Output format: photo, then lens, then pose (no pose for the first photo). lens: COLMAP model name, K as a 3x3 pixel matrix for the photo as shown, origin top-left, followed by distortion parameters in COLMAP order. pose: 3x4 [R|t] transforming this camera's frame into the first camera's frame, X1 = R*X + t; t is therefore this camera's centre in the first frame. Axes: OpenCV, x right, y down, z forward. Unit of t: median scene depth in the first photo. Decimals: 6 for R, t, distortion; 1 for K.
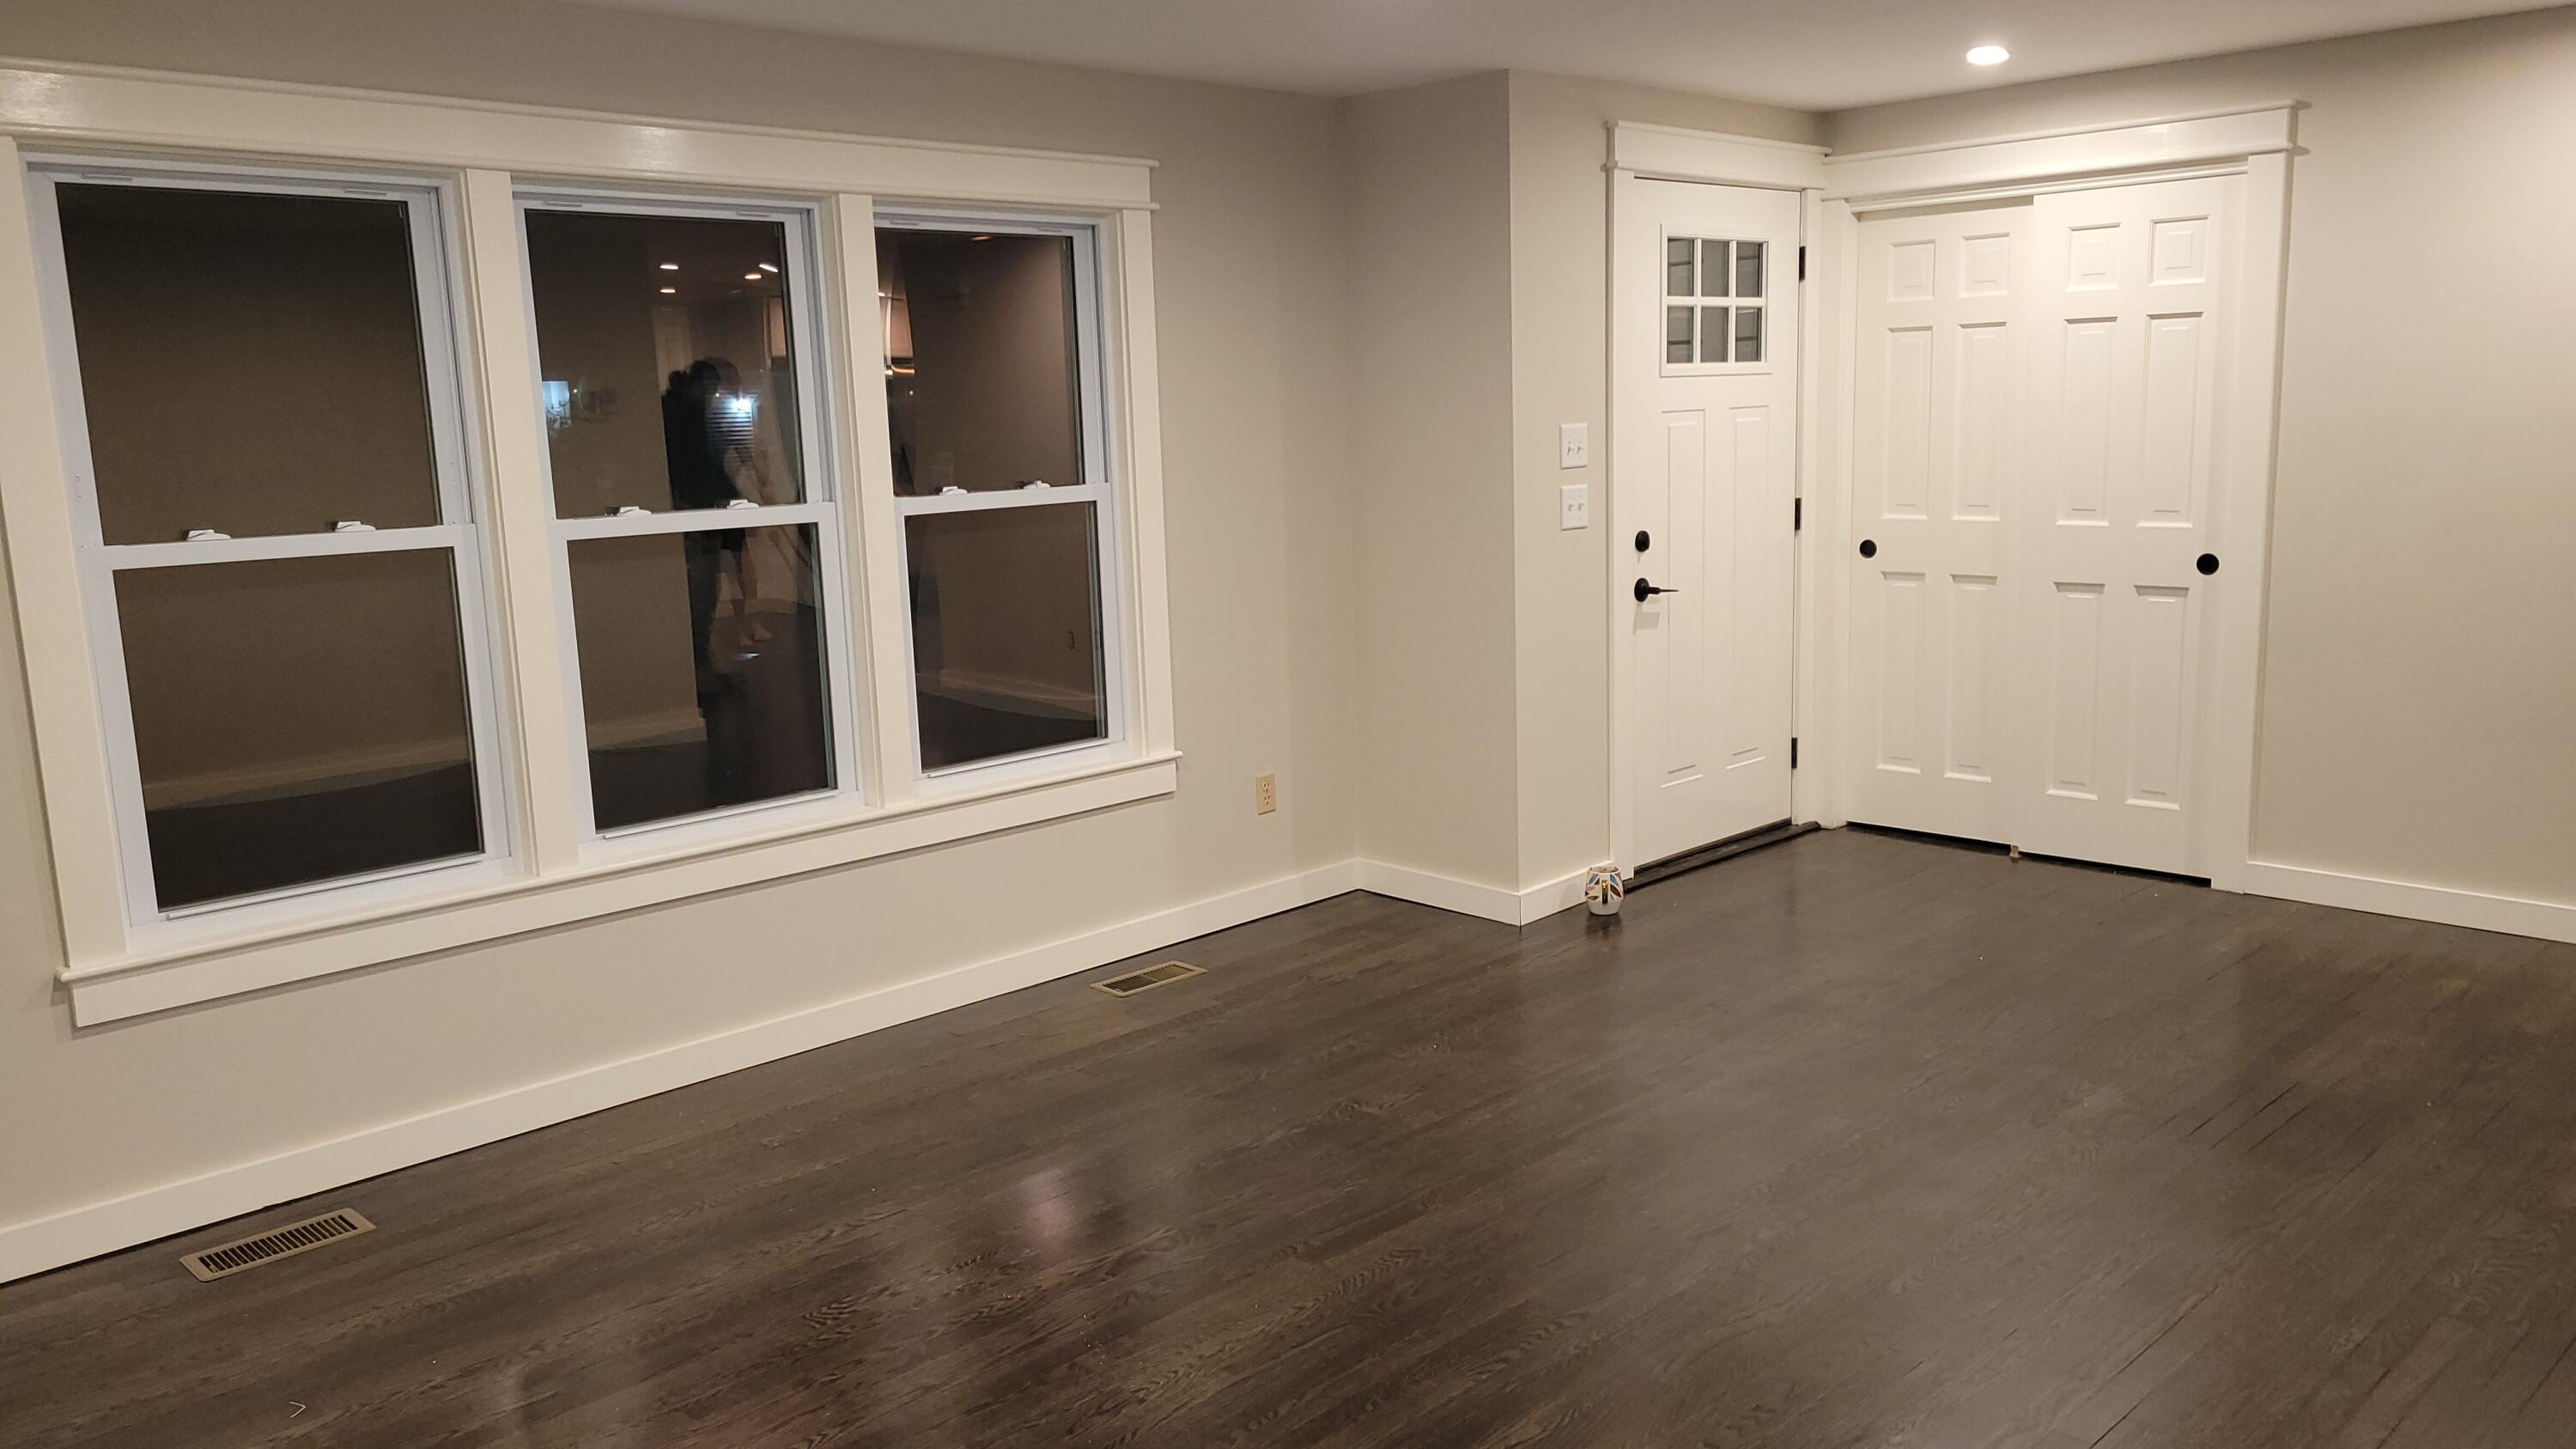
lens RADIAL K [[1923.0, 0, 1289.3], [0, 1923.0, 708.3], [0, 0, 1]] dist [0.072485, -0.061263]
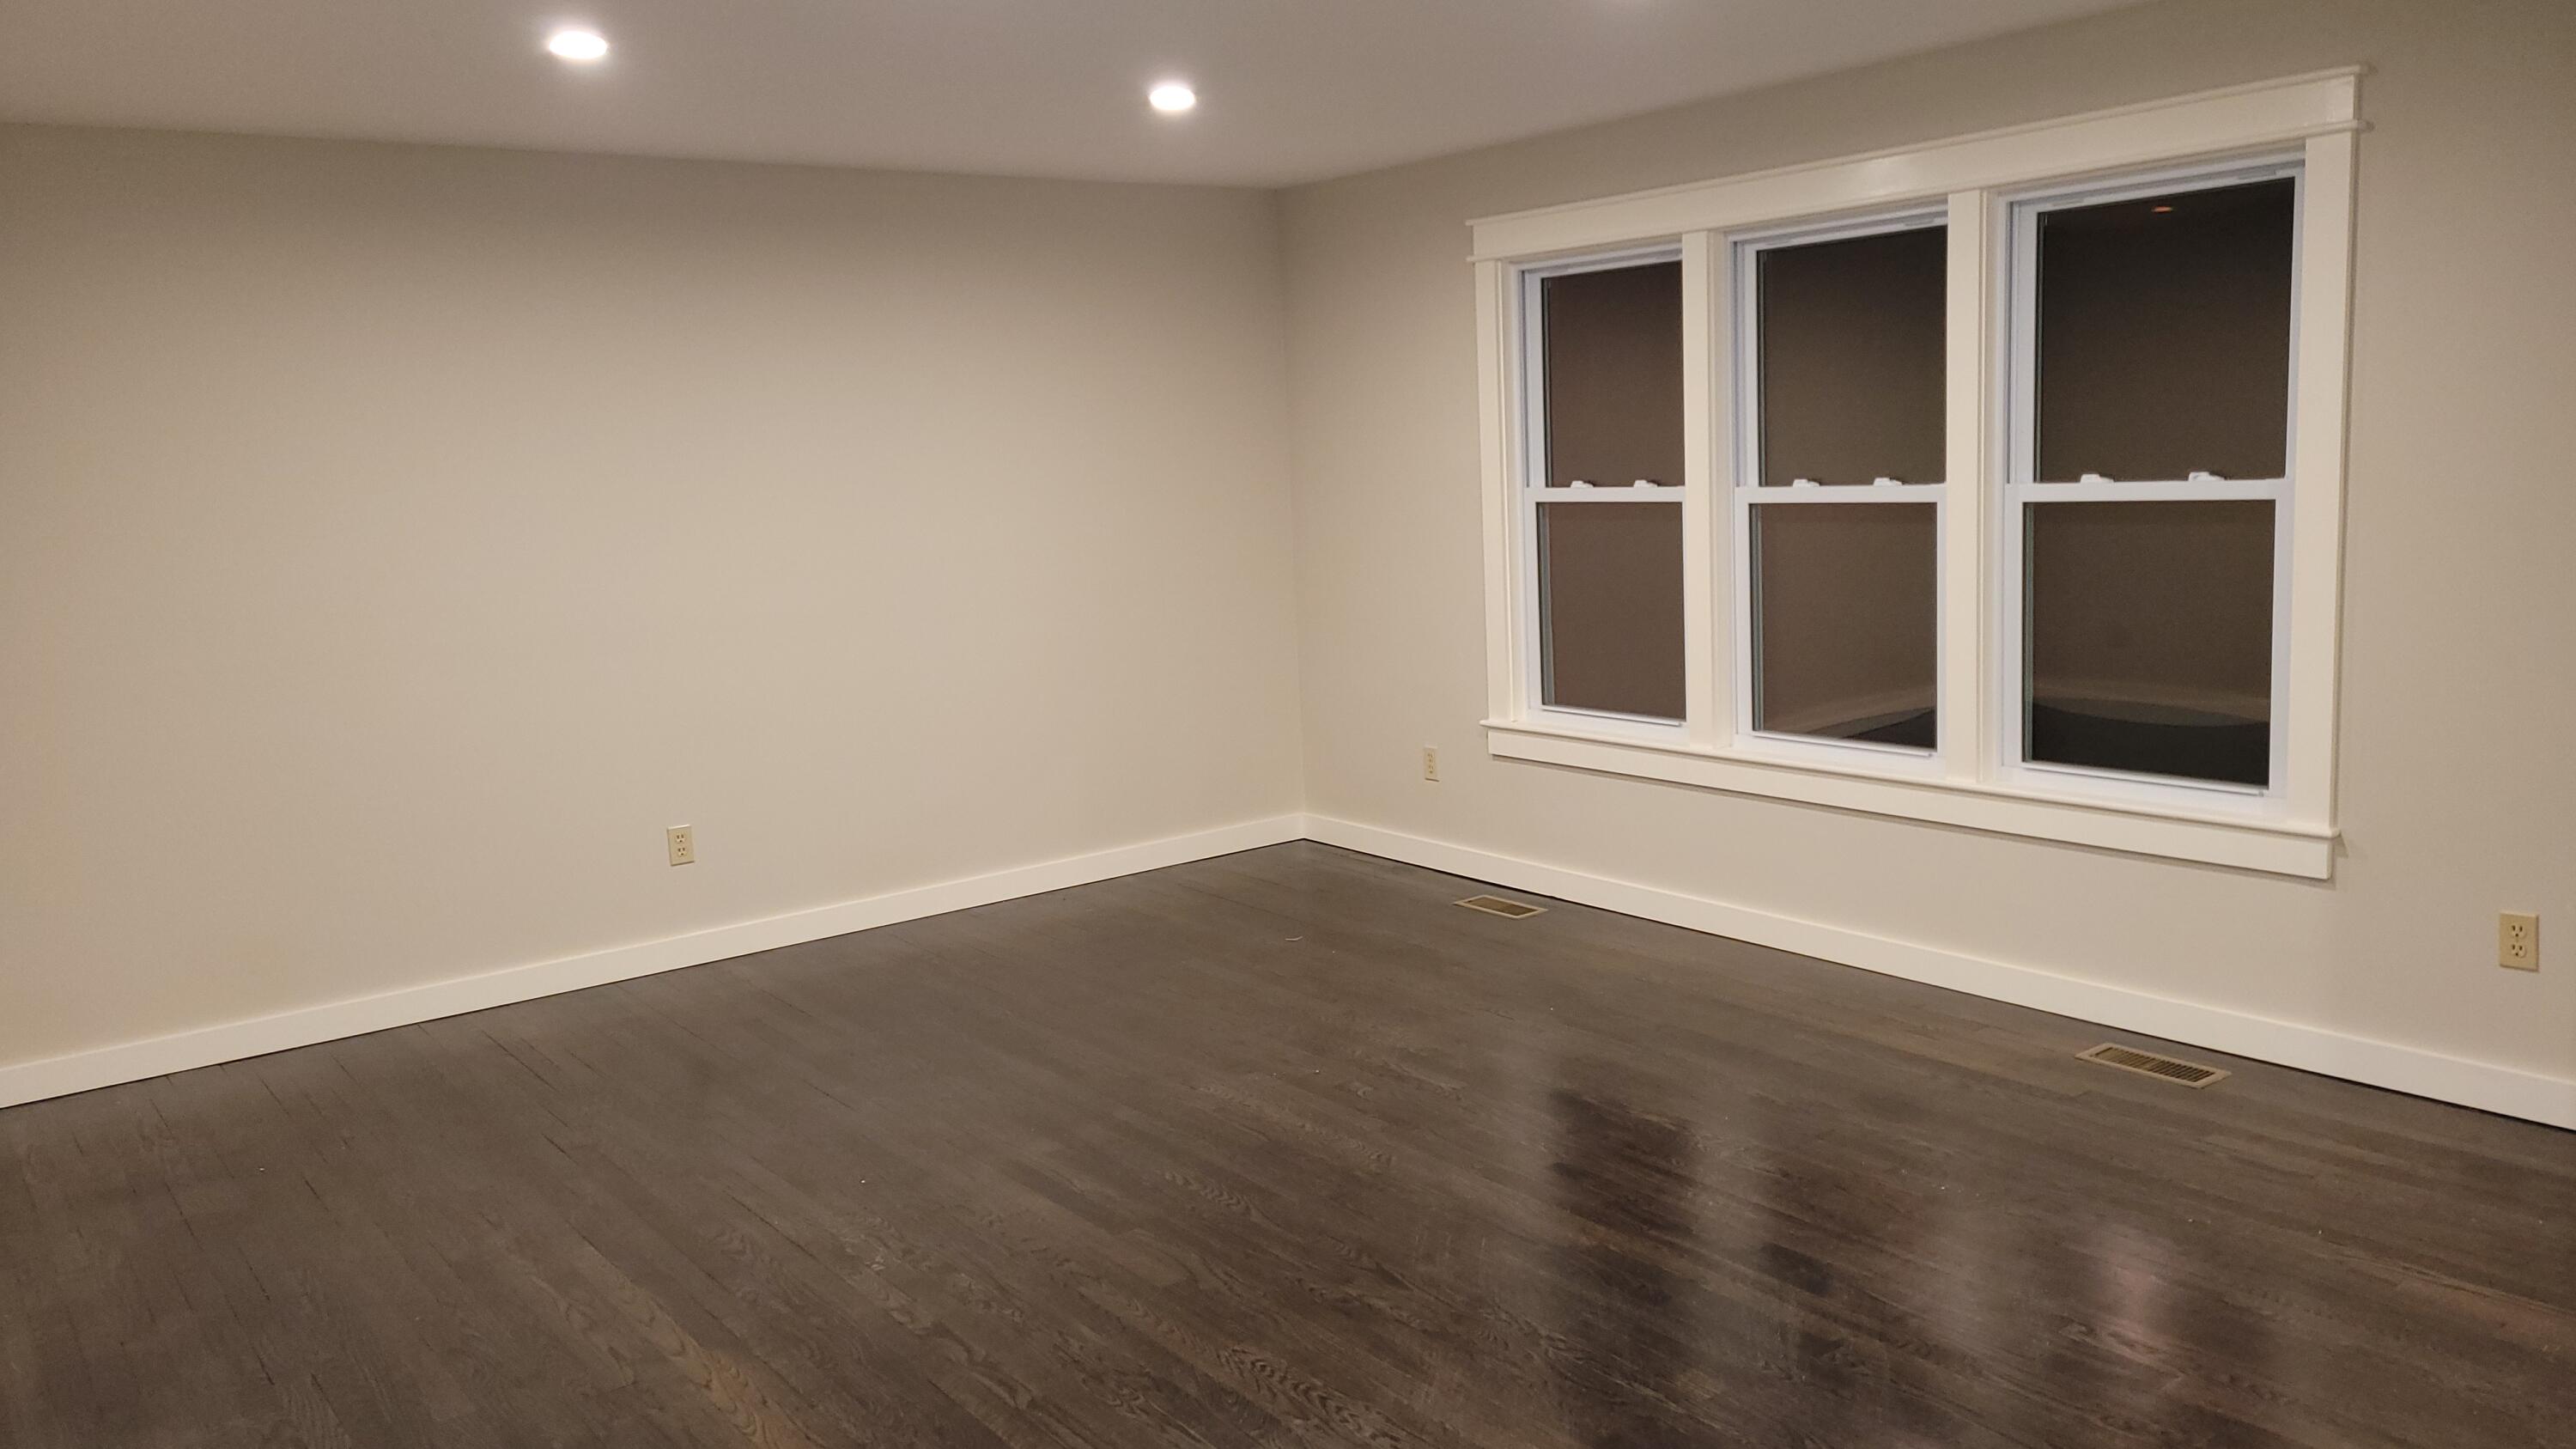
lens RADIAL K [[1923.0, 0, 1289.3], [0, 1923.0, 708.3], [0, 0, 1]] dist [0.072485, -0.061263]
pose [[-0.127250, 0.177414, -0.975875, 0.816528], [-0.103292, 0.976153, 0.190934, -0.143192], [0.986478, 0.125097, -0.105890, 0.722256]]
